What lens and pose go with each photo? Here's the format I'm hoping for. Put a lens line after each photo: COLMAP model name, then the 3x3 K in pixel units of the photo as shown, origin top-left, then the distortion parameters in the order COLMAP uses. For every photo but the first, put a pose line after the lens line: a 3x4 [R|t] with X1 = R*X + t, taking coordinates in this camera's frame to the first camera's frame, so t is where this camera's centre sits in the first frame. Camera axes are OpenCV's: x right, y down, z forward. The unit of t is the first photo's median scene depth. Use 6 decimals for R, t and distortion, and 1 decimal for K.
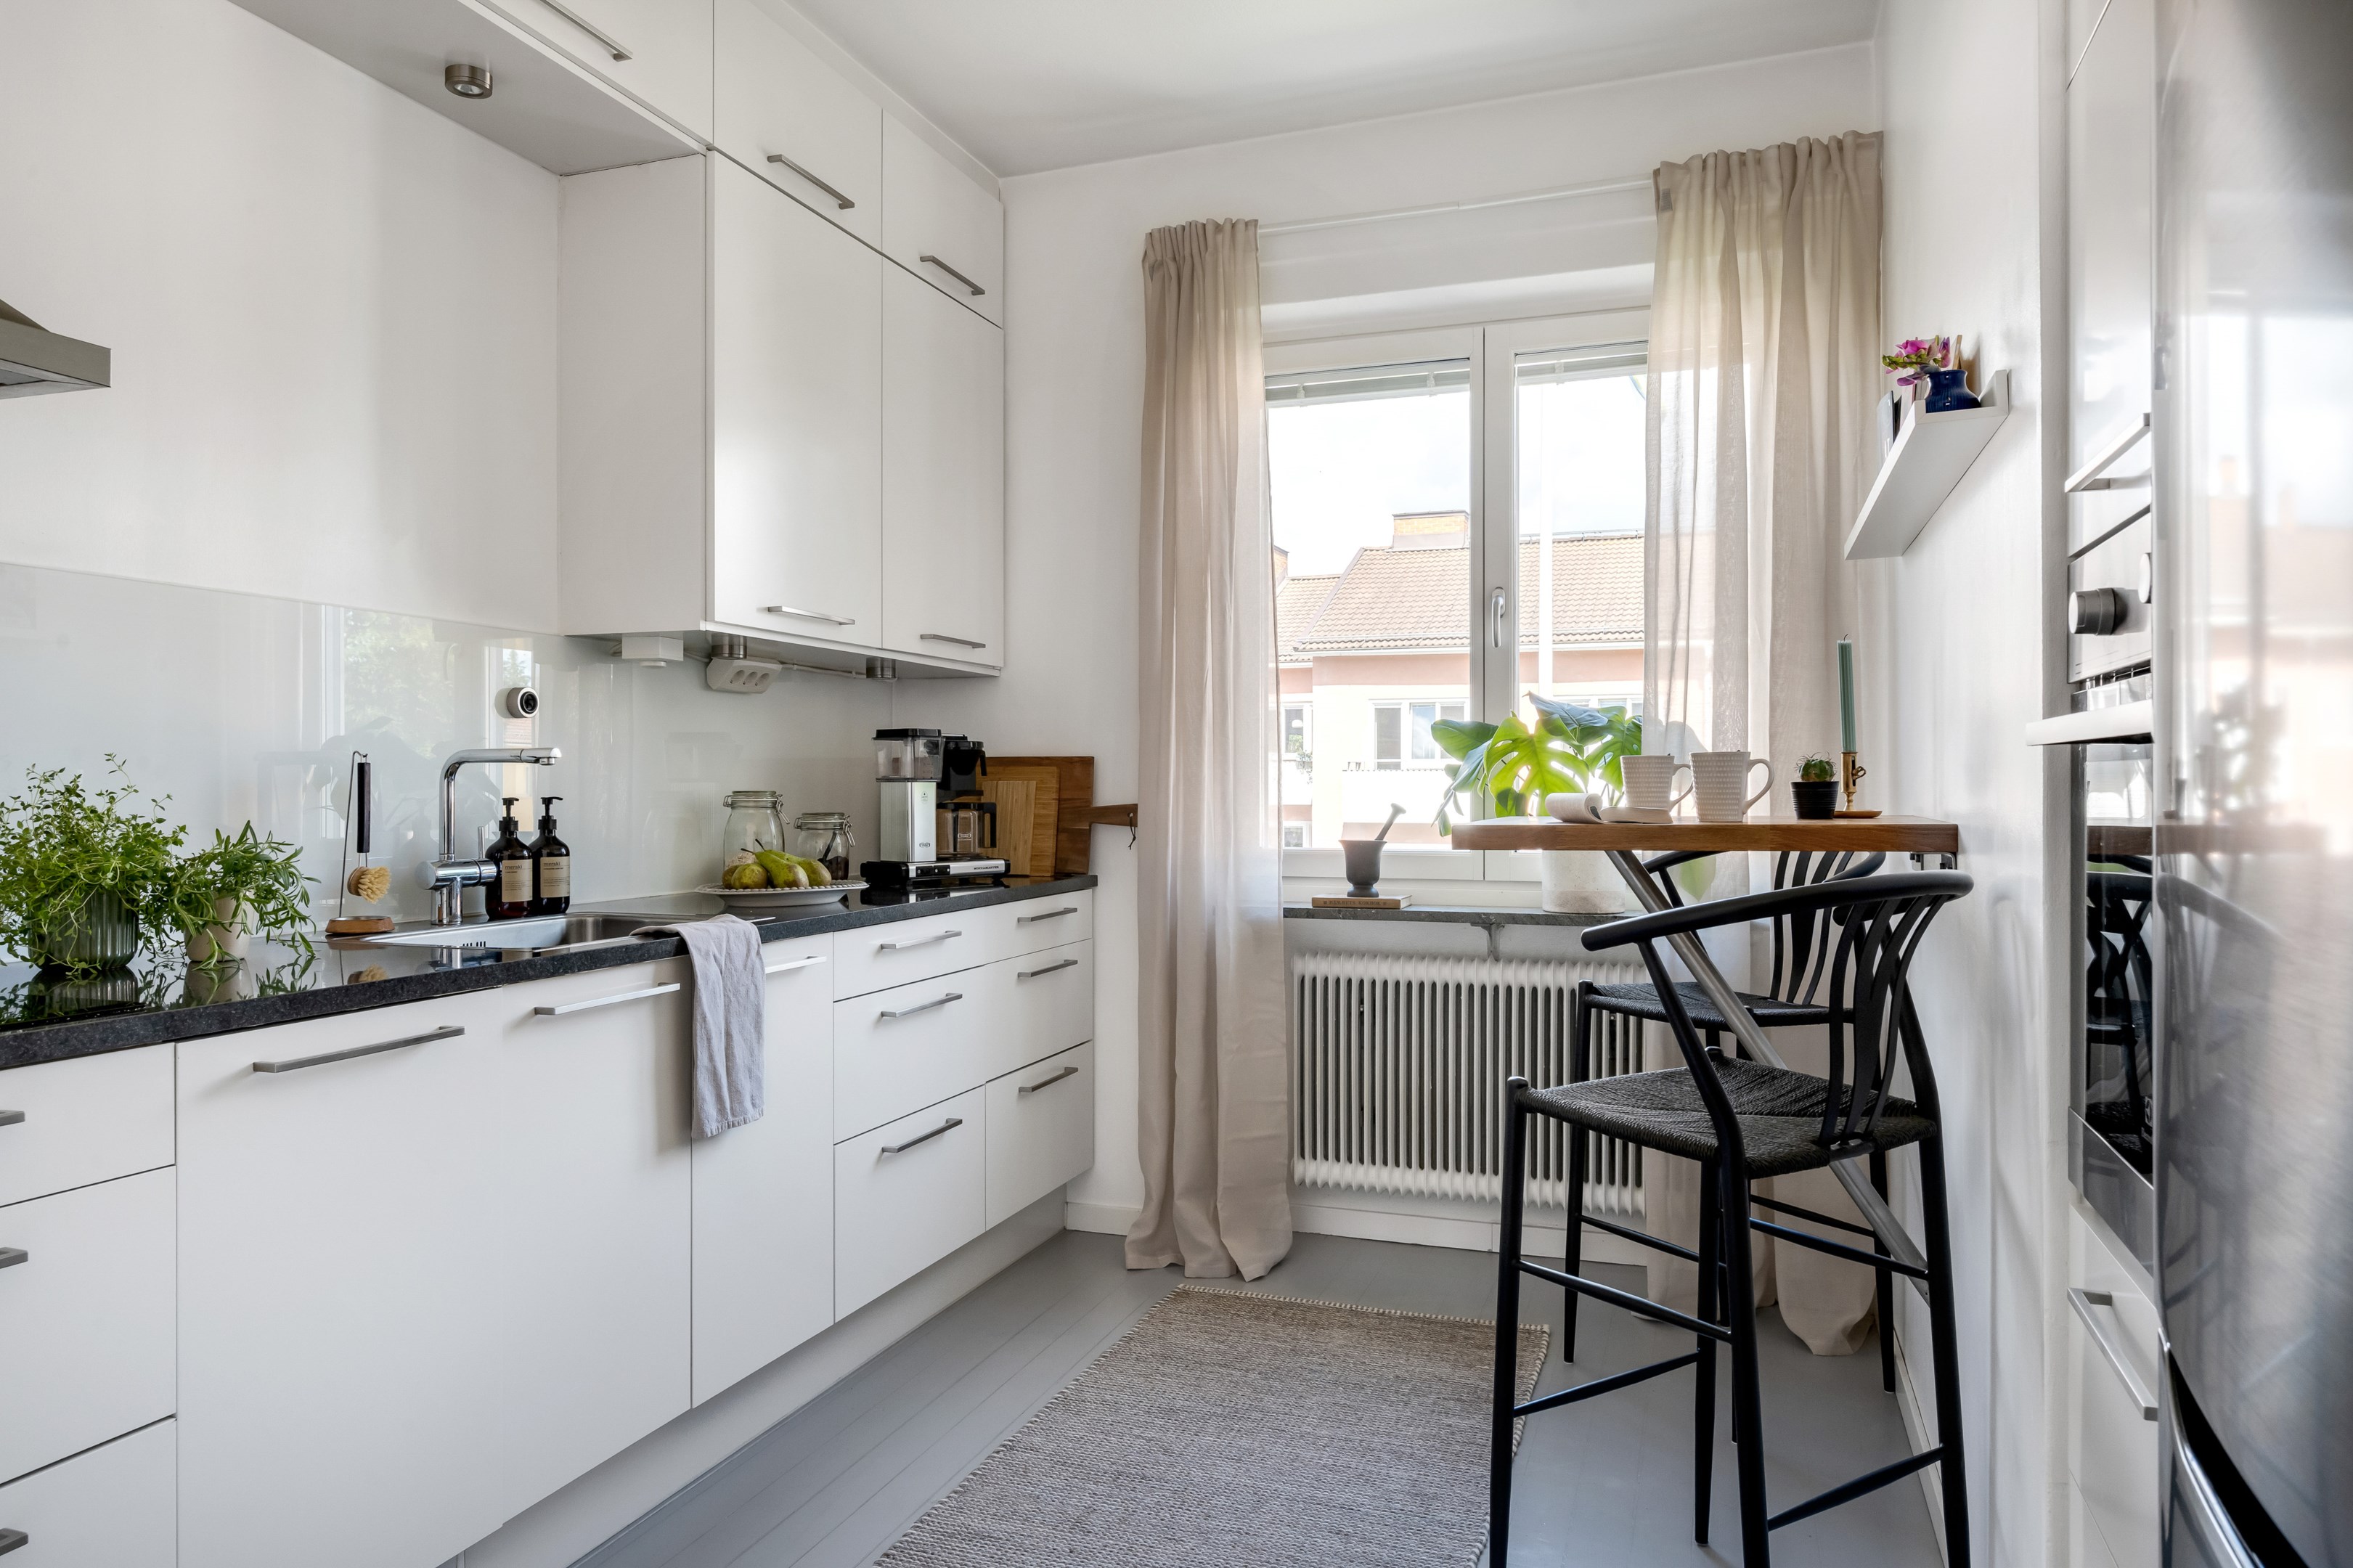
lens RADIAL K [[1527.7, 0, 1185.3], [0, 1527.7, 794.8], [0, 0, 1]] dist [-0.007026, -0.003557]
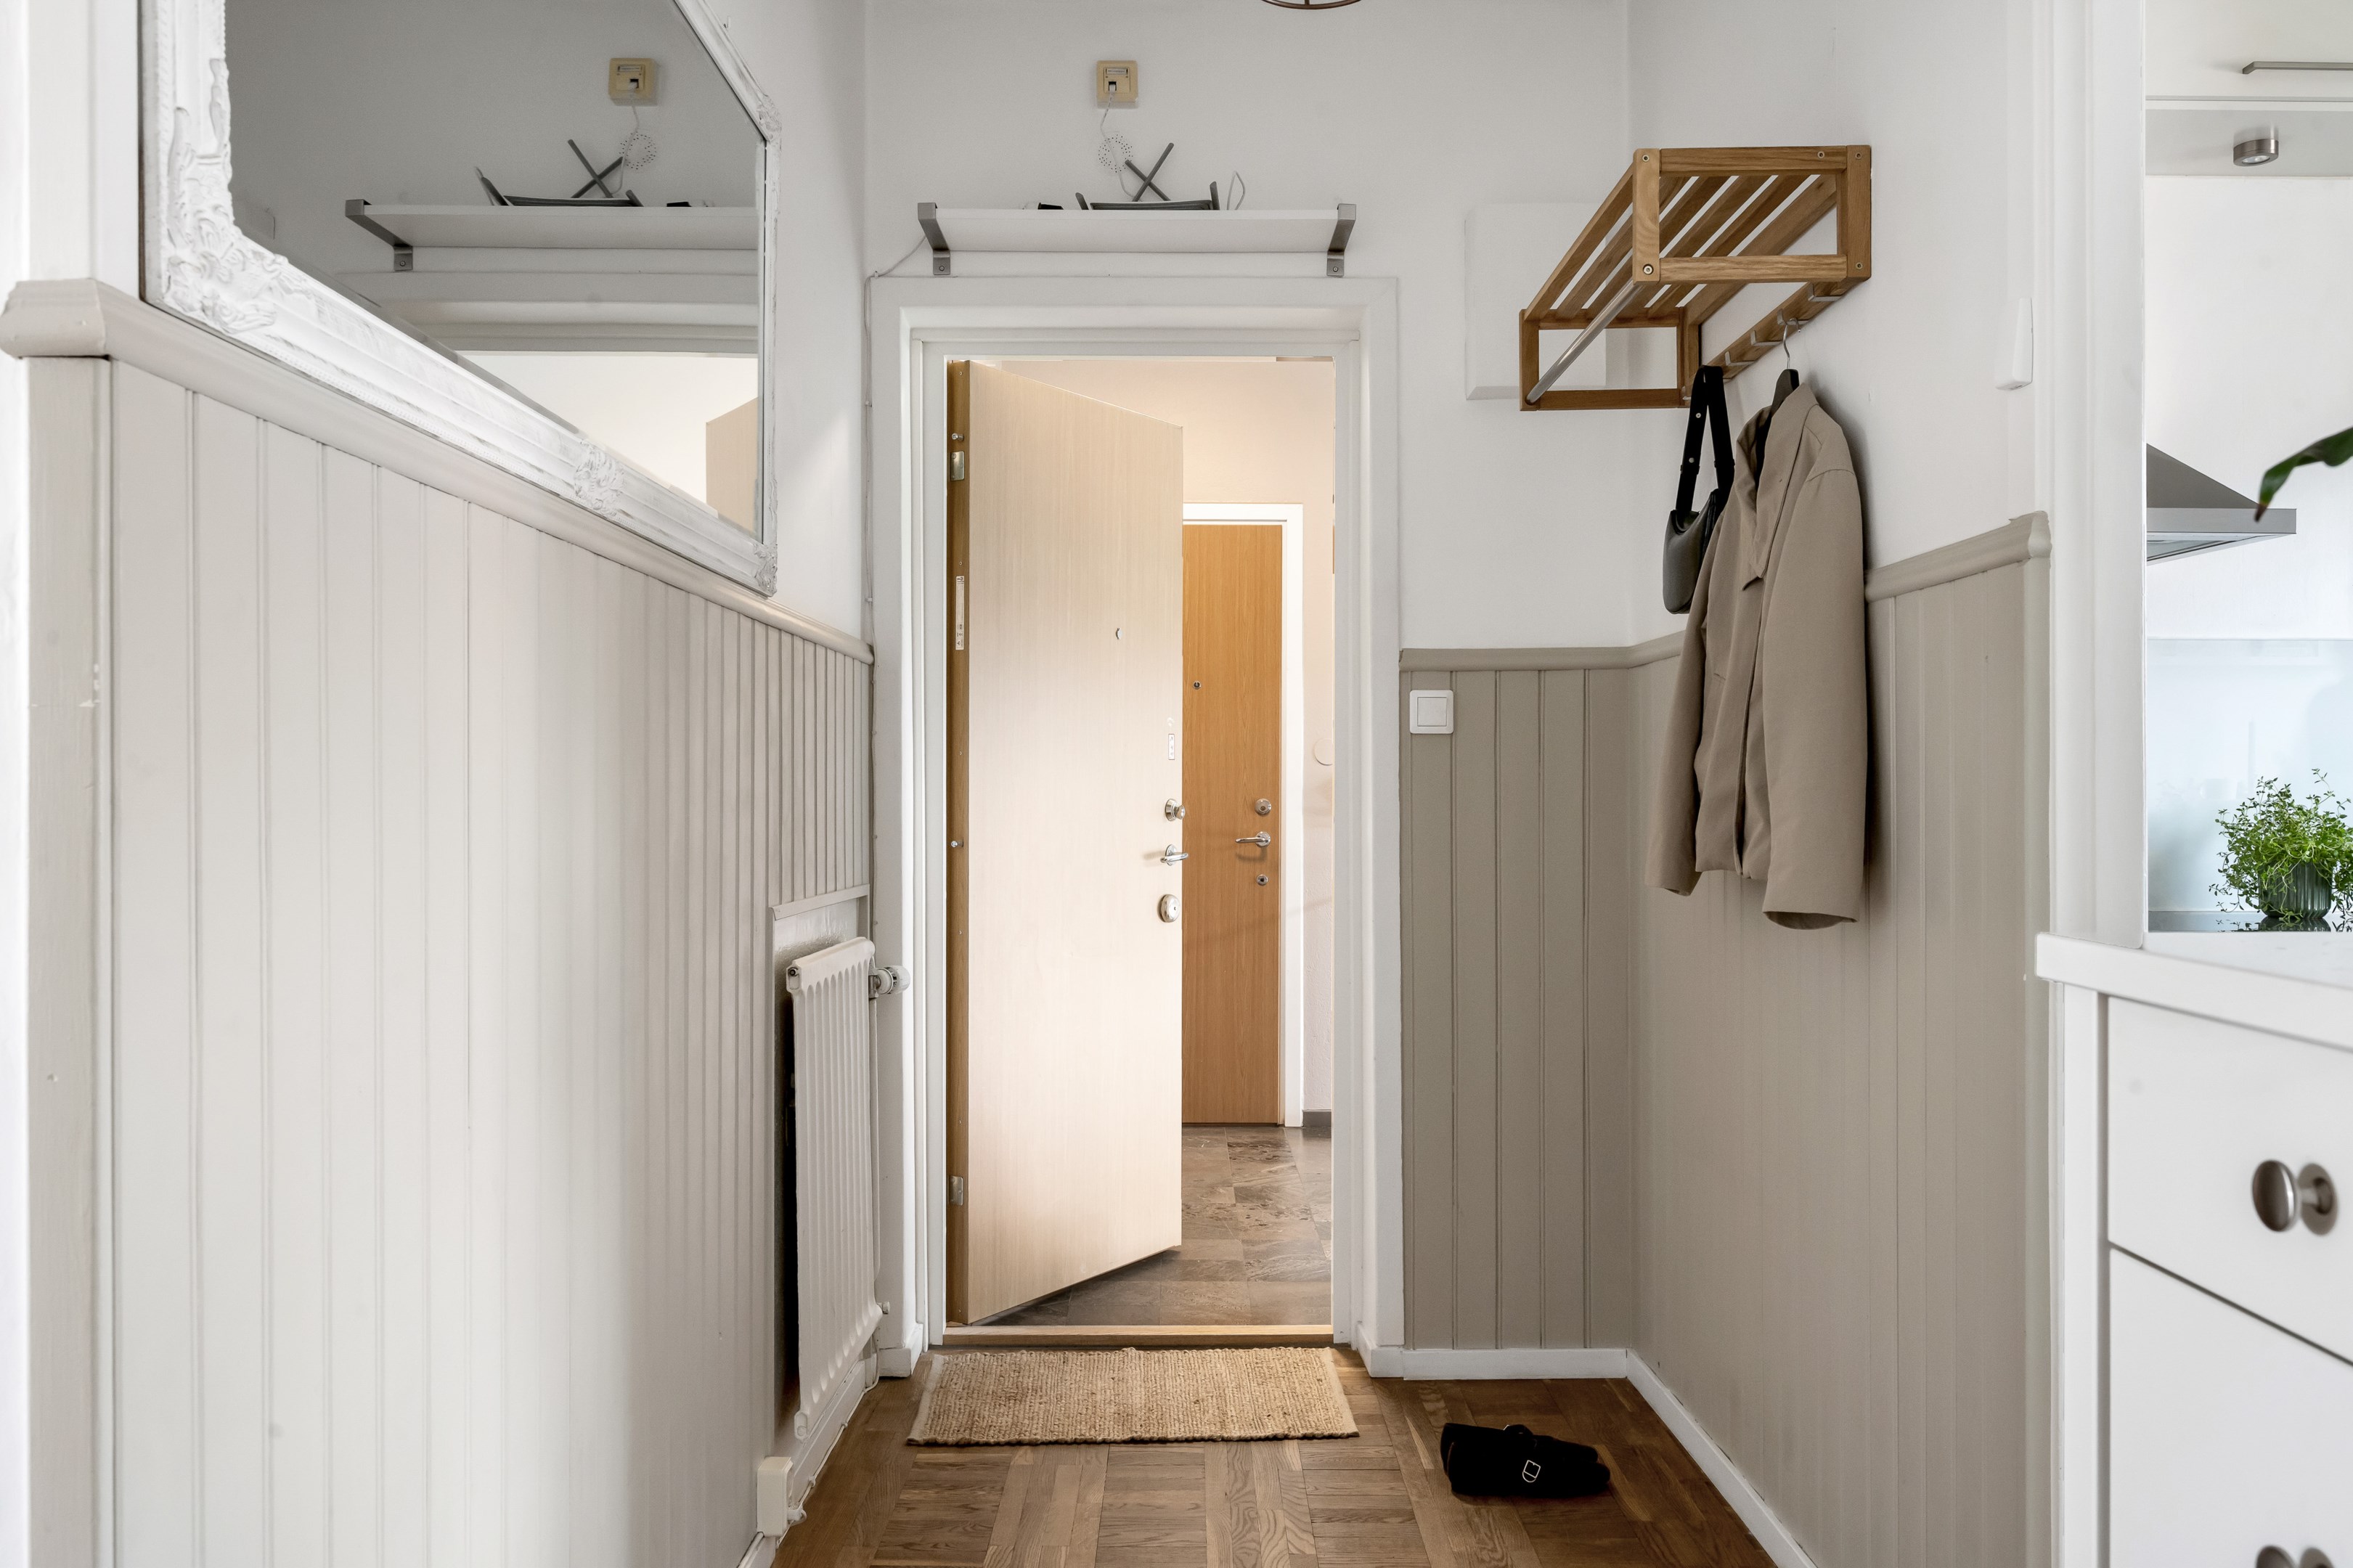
lens RADIAL K [[1795.4, 0, 1182.5], [0, 1795.4, 785.2], [0, 0, 1]] dist [-0.013945, -0.006695]
pose [[0.317772, -0.007951, -0.948134, 0.380837], [-0.006568, 0.999922, -0.010586, 0.009202], [0.948144, 0.009592, 0.317696, -0.376563]]
